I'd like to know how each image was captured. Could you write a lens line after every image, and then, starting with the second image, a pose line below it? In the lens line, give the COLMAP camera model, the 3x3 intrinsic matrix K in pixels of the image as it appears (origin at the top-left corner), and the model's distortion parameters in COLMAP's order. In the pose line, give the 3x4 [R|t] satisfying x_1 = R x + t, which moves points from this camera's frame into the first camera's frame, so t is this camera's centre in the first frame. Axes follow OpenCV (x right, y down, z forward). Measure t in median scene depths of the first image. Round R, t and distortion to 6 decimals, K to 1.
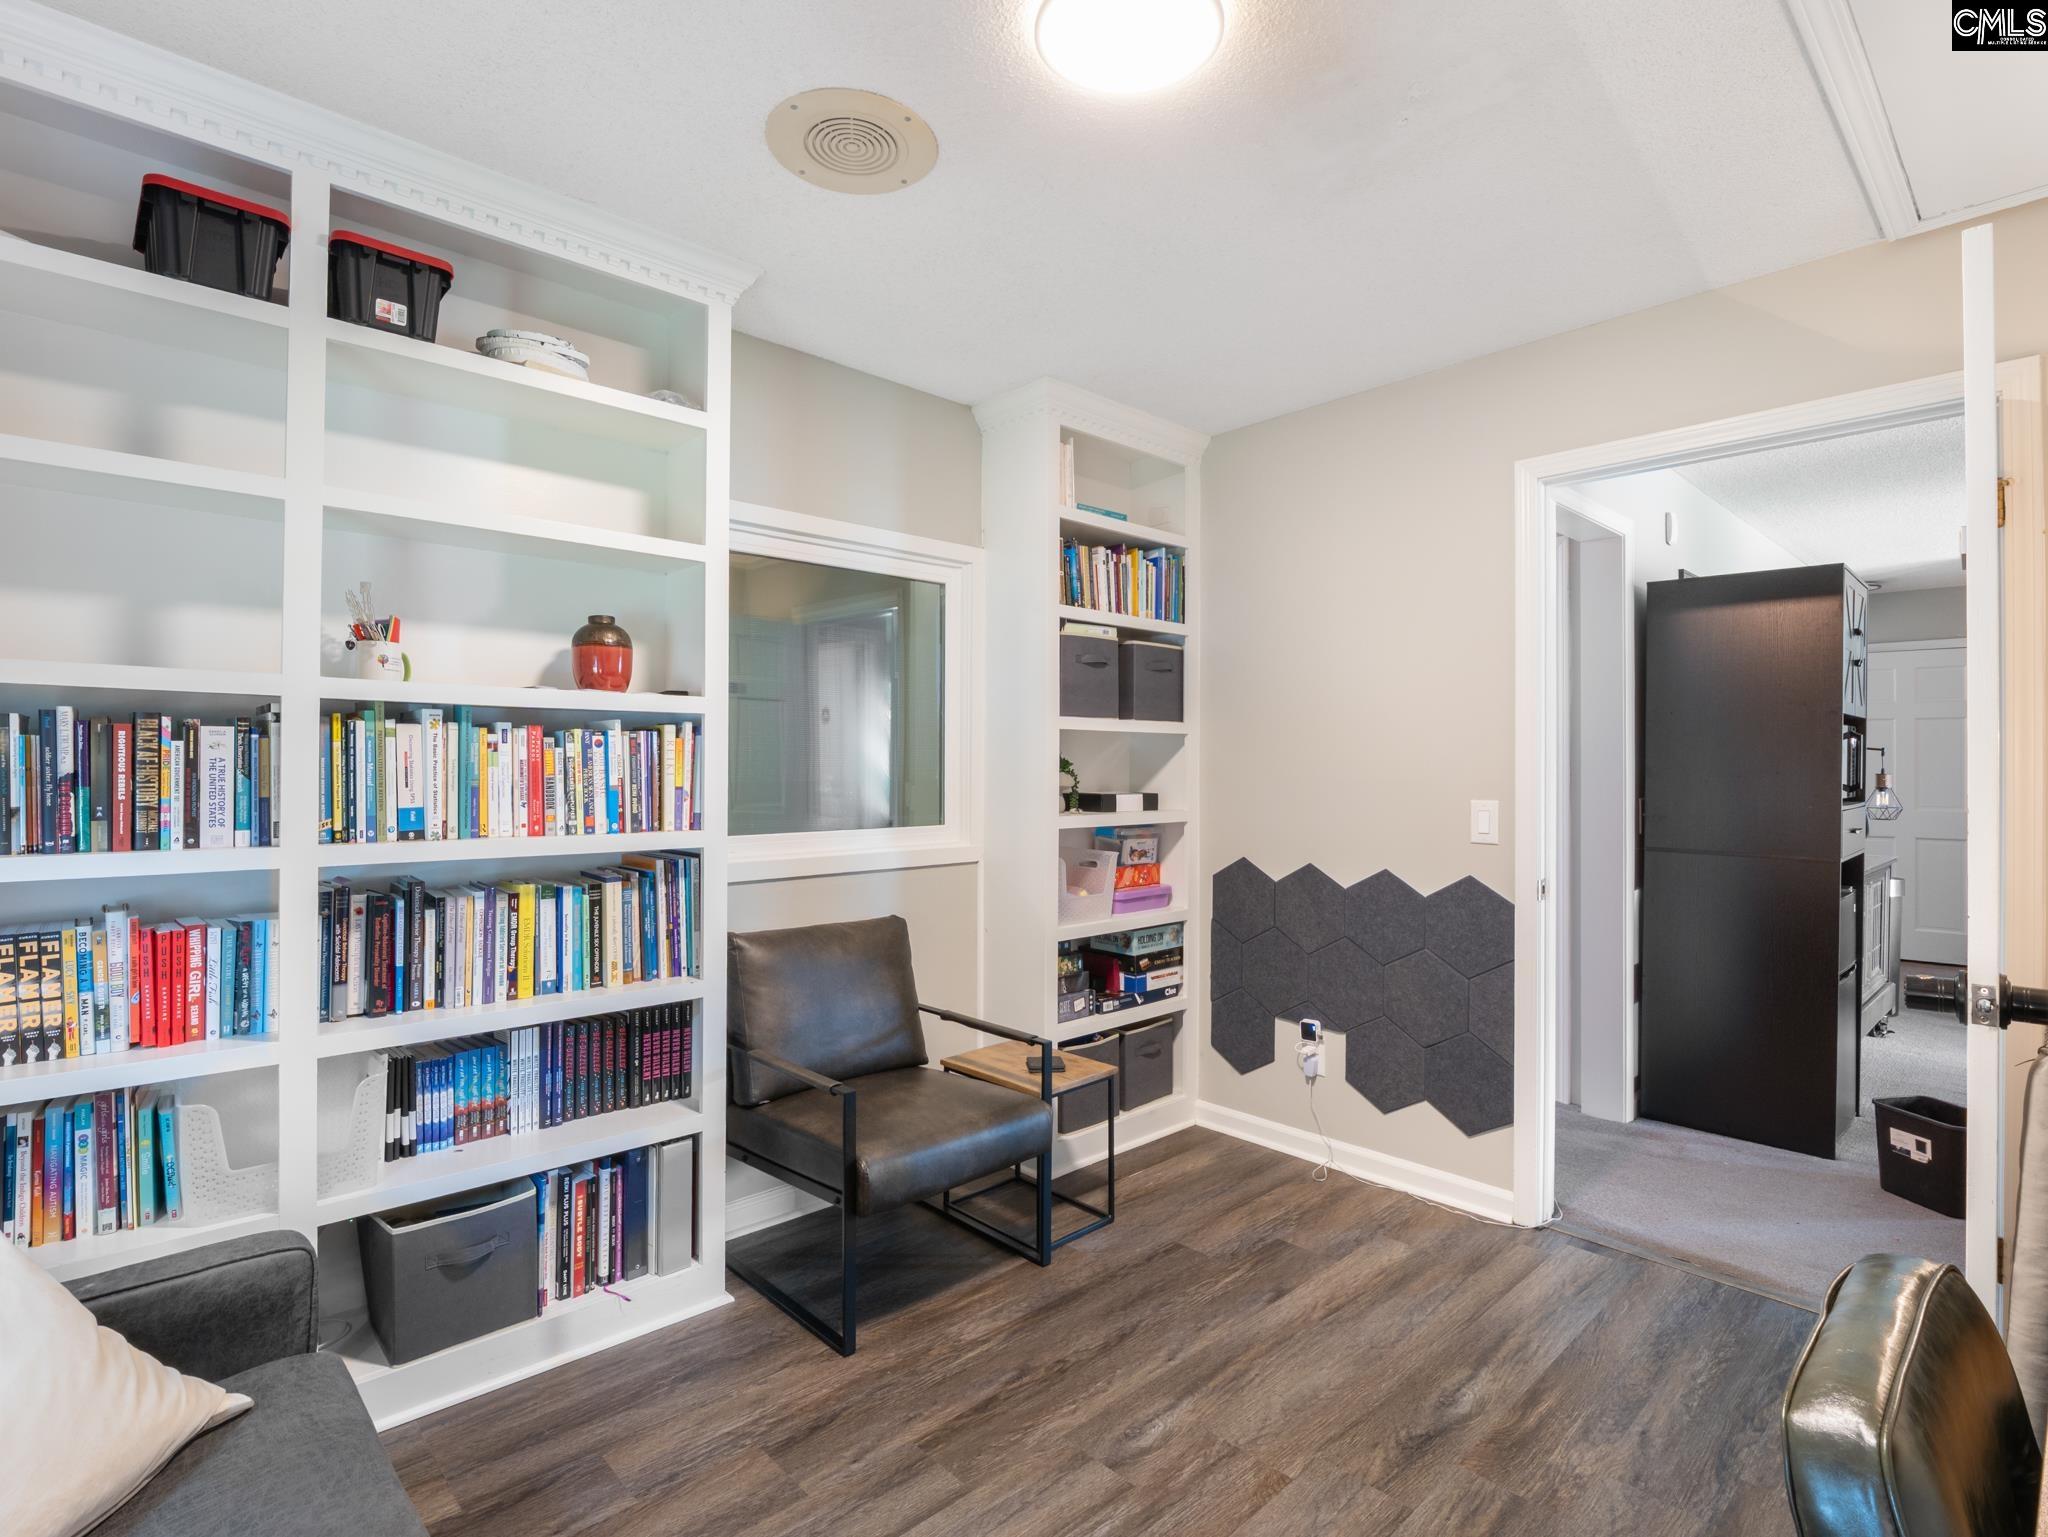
lens RADIAL K [[994.2, 0, 1024.0], [0, 994.2, 768.5], [0, 0, 1]] dist [0.000672, -0.009970]
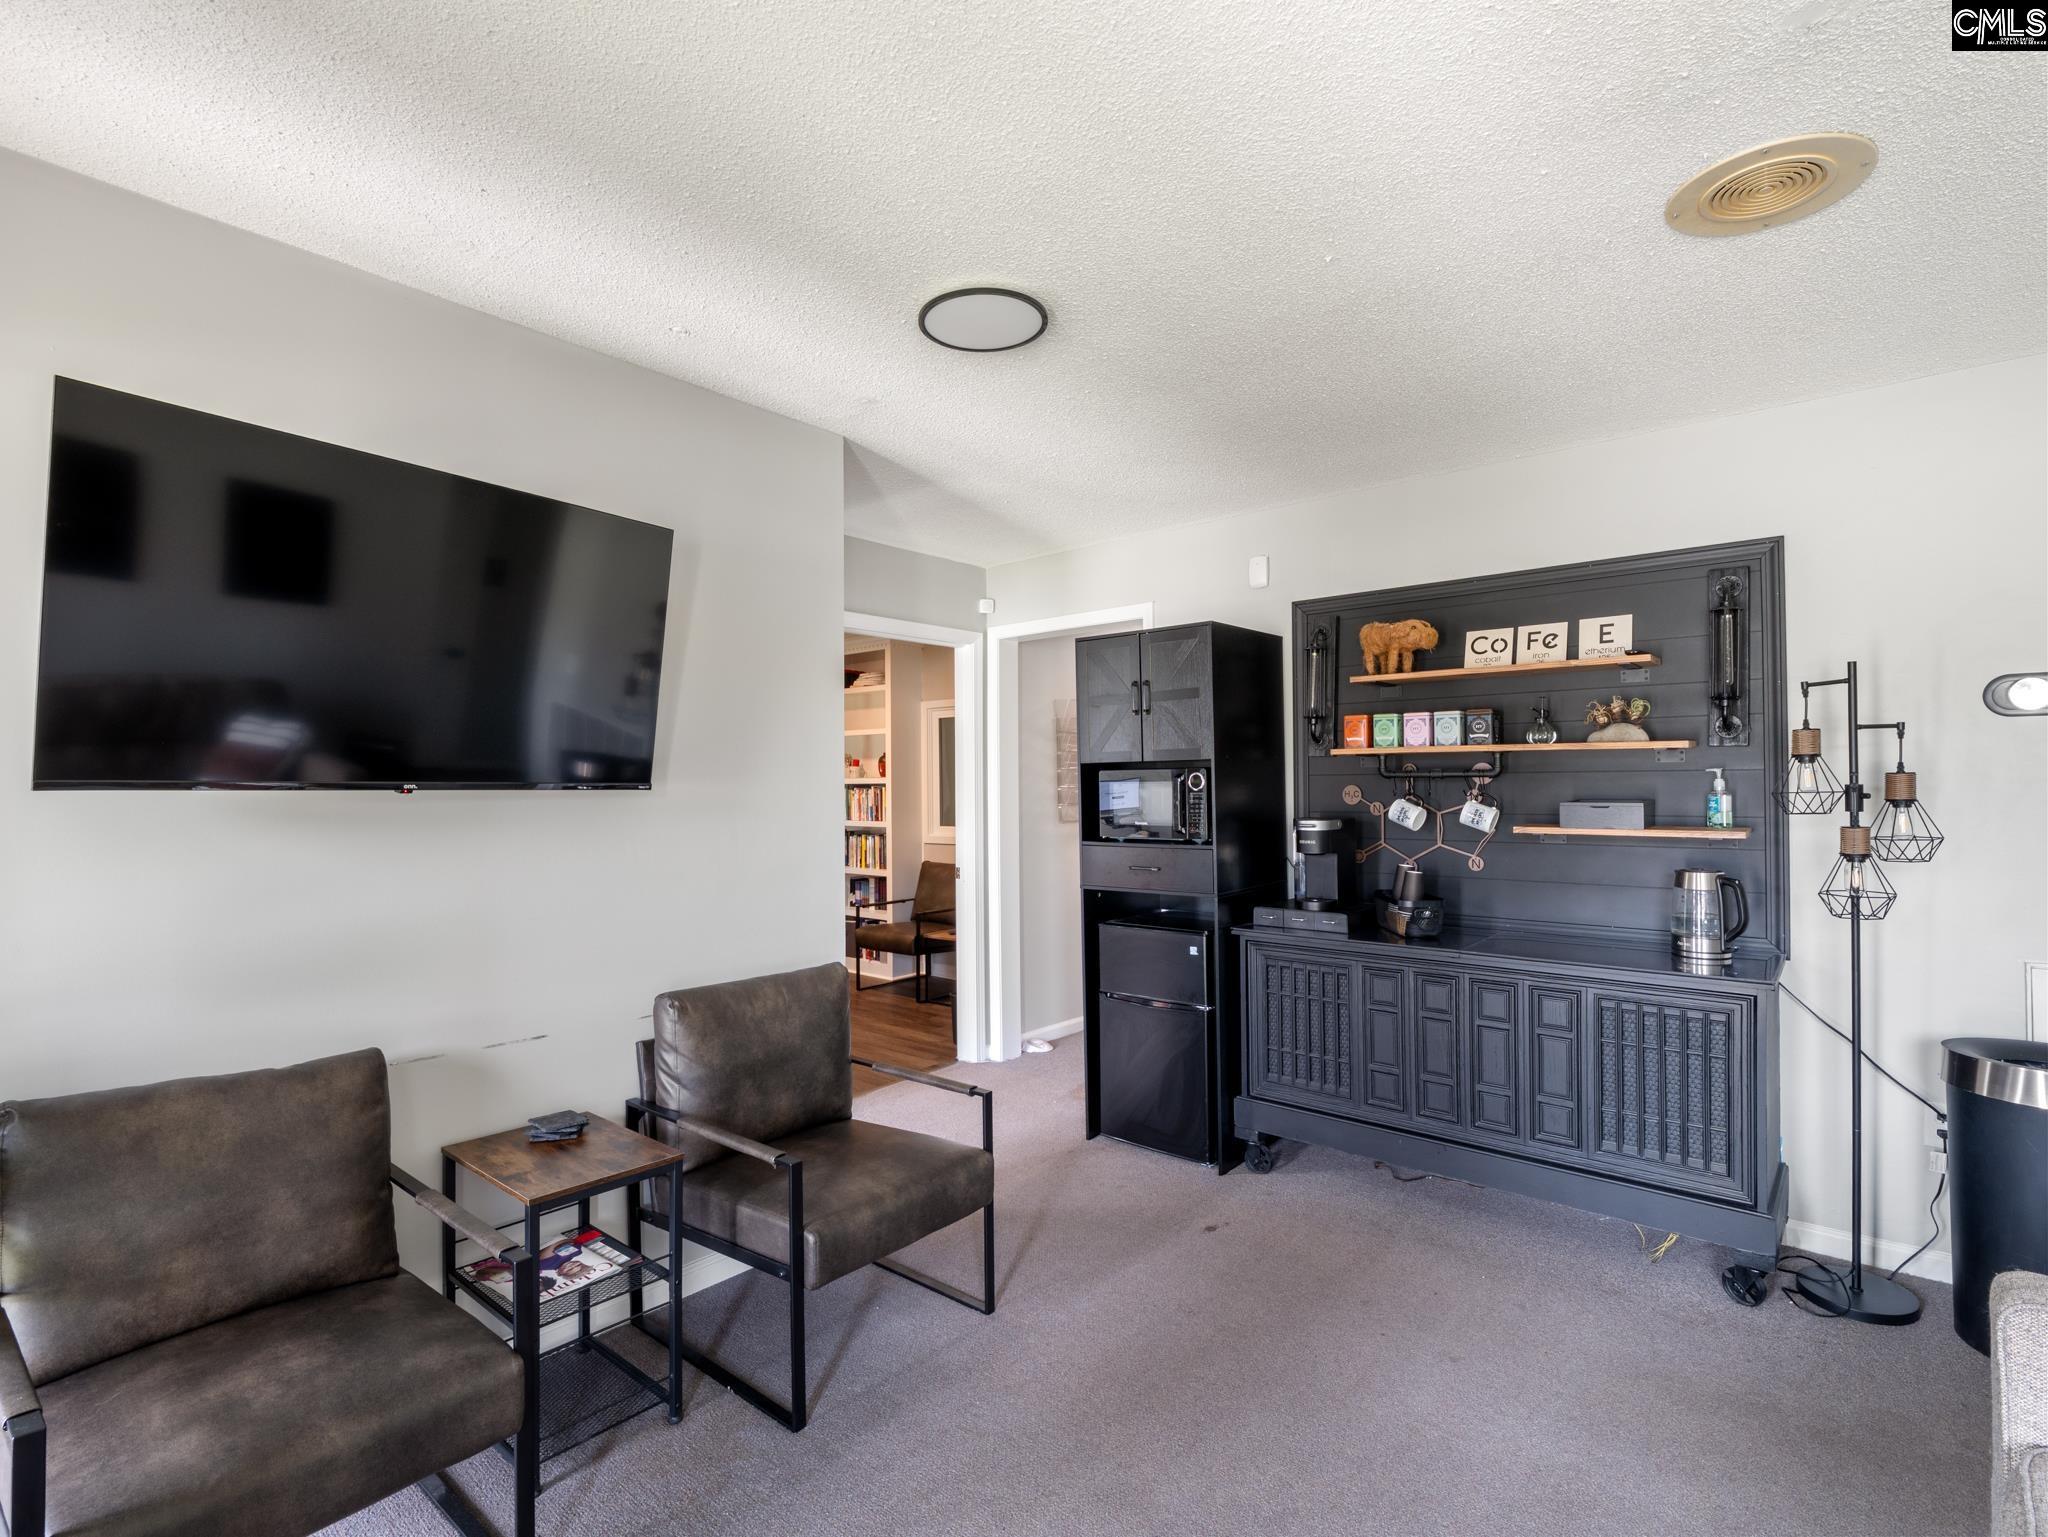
lens RADIAL K [[995.6, 0, 1045.9], [0, 995.6, 795.1], [0, 0, 1]] dist [0.002094, -0.010604]
pose [[0.118704, 0.008765, -0.992891, 3.118383], [0.019038, 0.999757, 0.011102, -0.047946], [0.992747, -0.020220, 0.118508, 1.276217]]
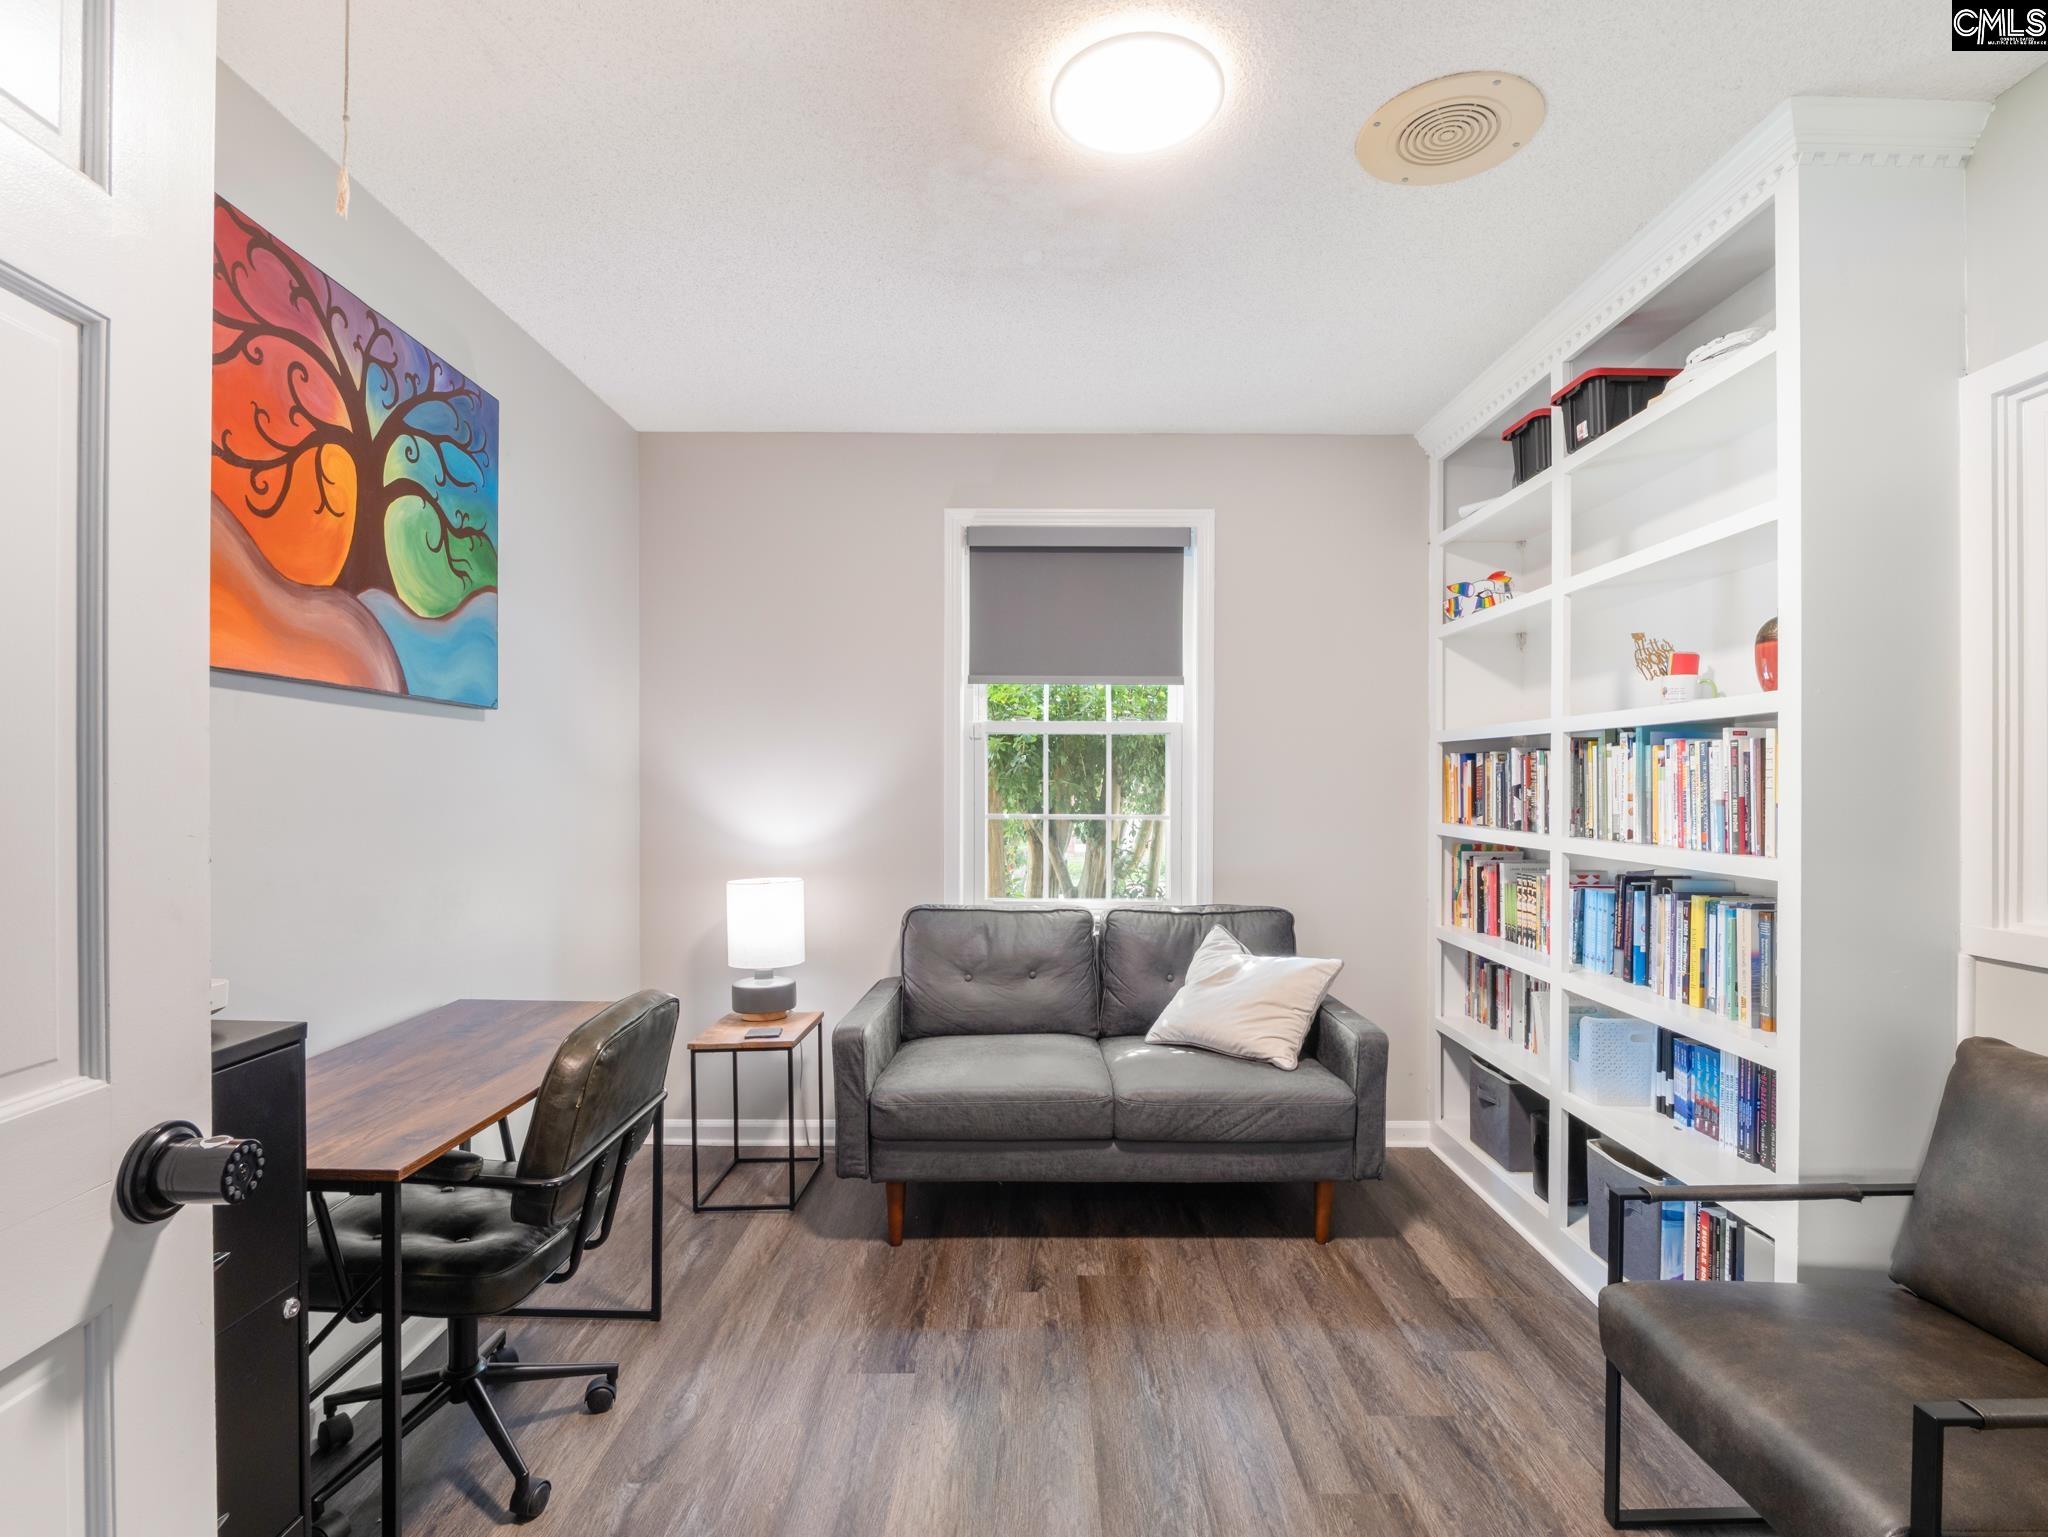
lens RADIAL K [[1005.3, 0, 1024.0], [0, 1005.3, 768.5], [0, 0, 1]] dist [0.001613, -0.013661]
pose [[-0.683363, -0.012096, -0.729979, 0.755369], [0.000539, 0.999854, -0.017073, 0.003918], [0.730079, -0.012060, -0.683257, 1.254337]]
